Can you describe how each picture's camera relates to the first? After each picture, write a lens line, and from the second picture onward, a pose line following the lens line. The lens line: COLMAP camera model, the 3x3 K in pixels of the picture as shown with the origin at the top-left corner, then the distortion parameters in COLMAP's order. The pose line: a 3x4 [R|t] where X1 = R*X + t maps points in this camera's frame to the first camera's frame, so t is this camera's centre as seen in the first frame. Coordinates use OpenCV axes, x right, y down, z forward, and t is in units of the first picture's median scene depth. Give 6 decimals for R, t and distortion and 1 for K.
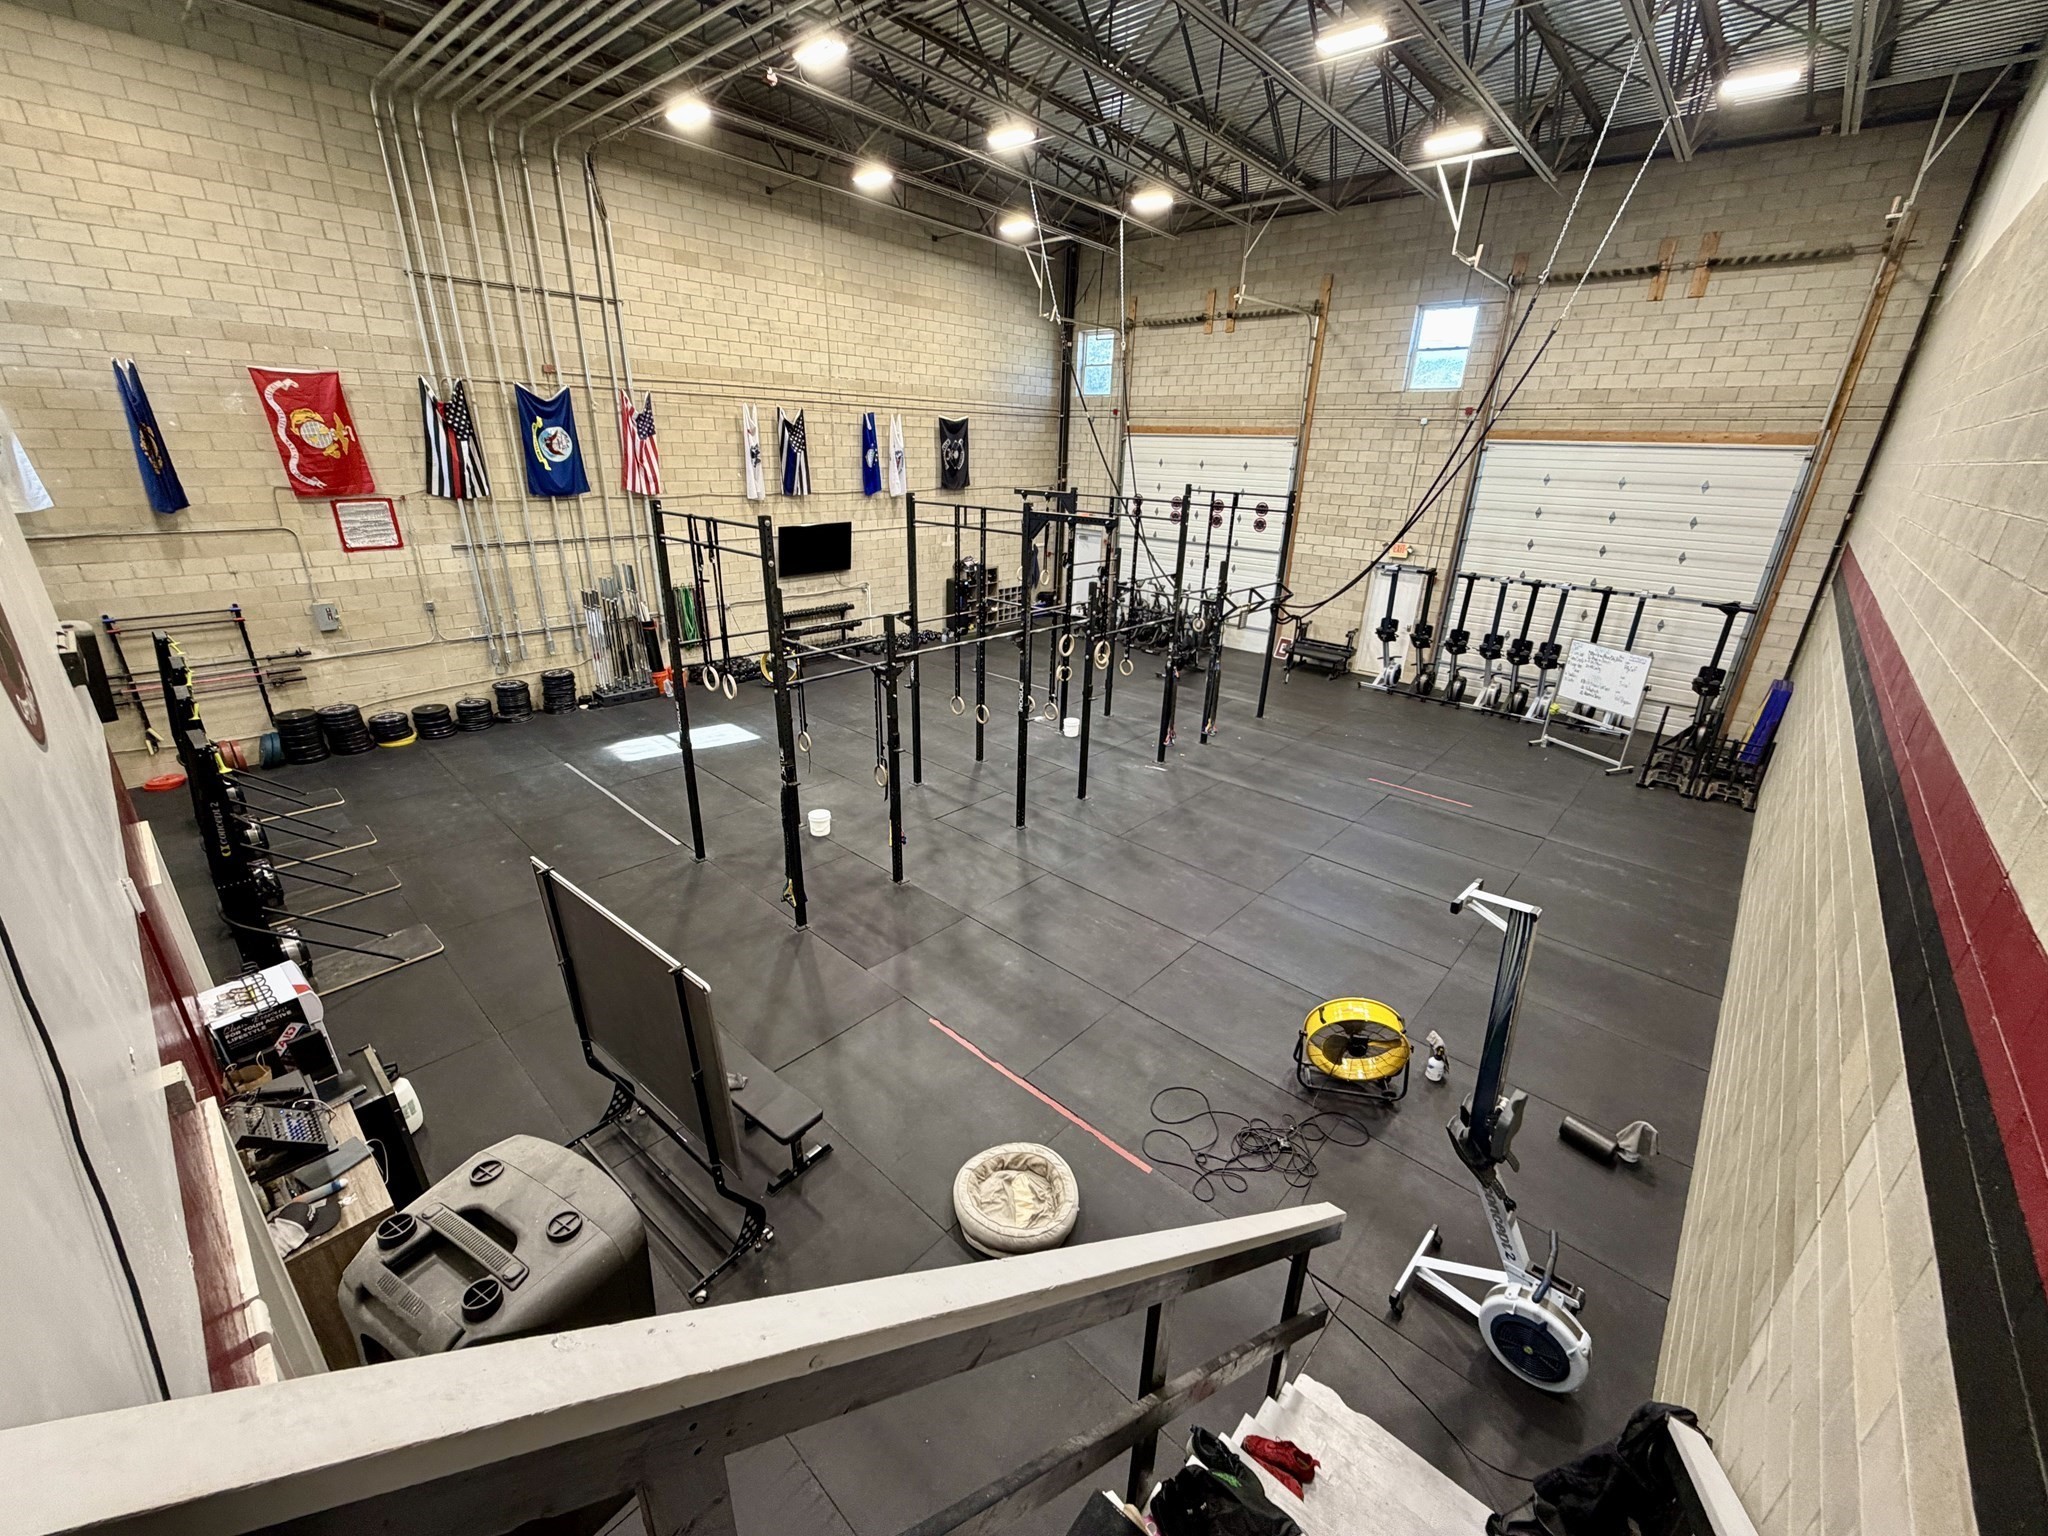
lens RADIAL K [[811.4, 0, 1016.1], [0, 811.4, 766.1], [0, 0, 1]] dist [-0.000323, -0.000213]
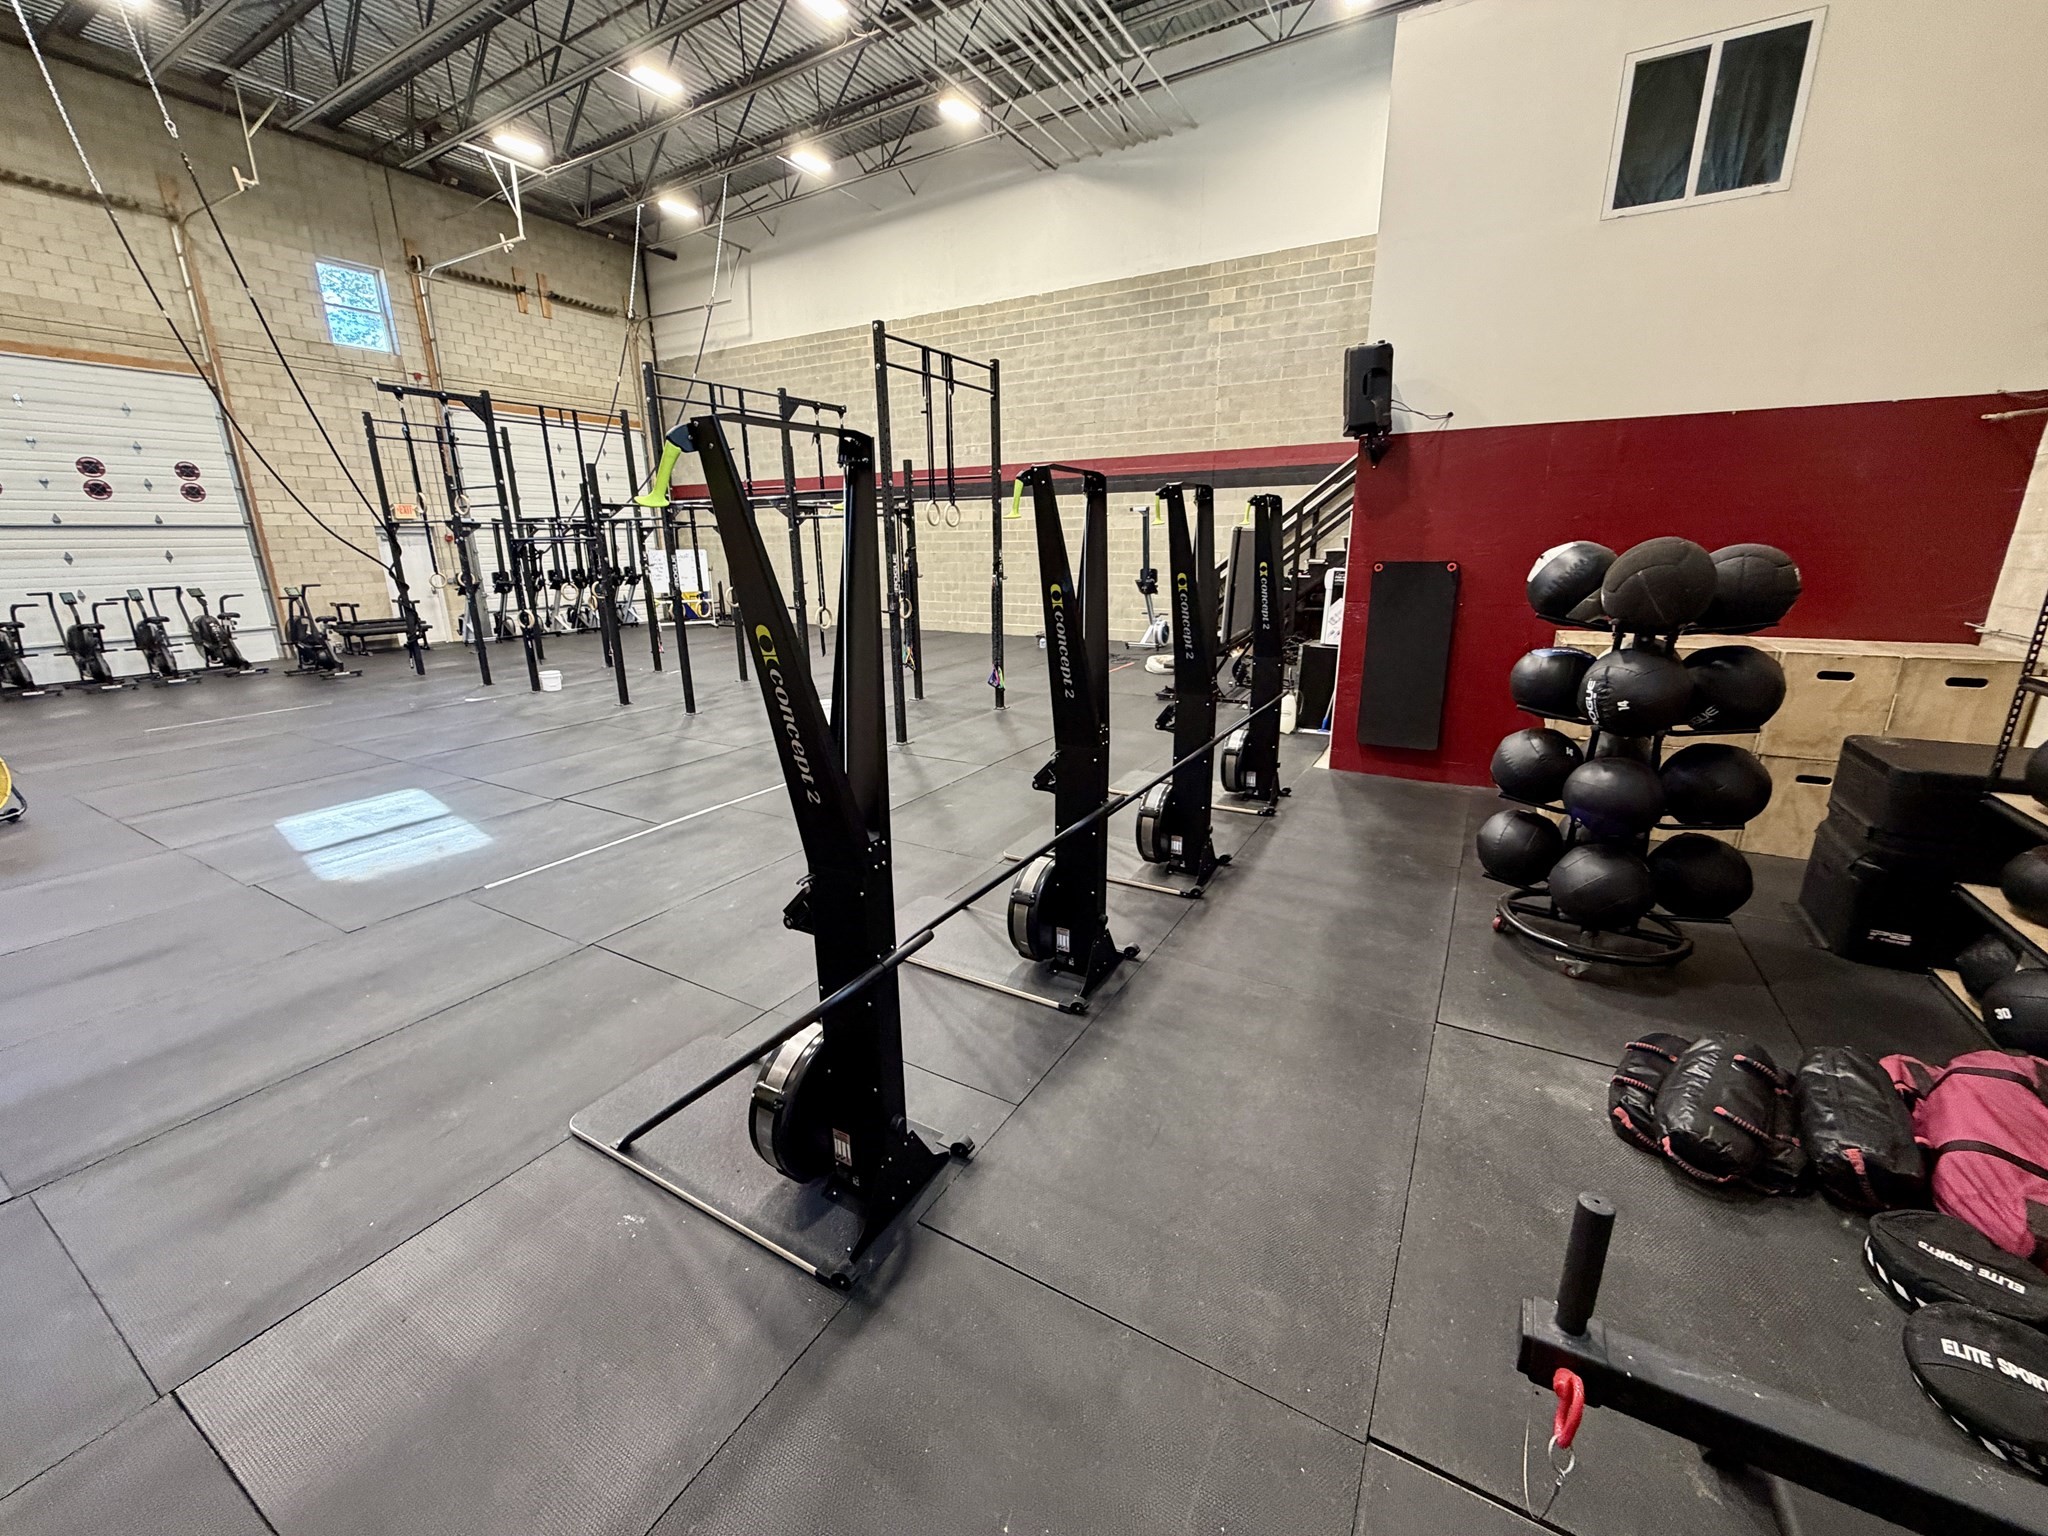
lens RADIAL K [[811.4, 0, 1016.1], [0, 811.4, 766.1], [0, 0, 1]] dist [-0.000323, -0.000213]
pose [[-0.212609, -0.289622, 0.933229, -0.968608], [0.366012, 0.861928, 0.350879, -0.099992], [-0.905998, 0.416173, -0.077248, 0.733600]]
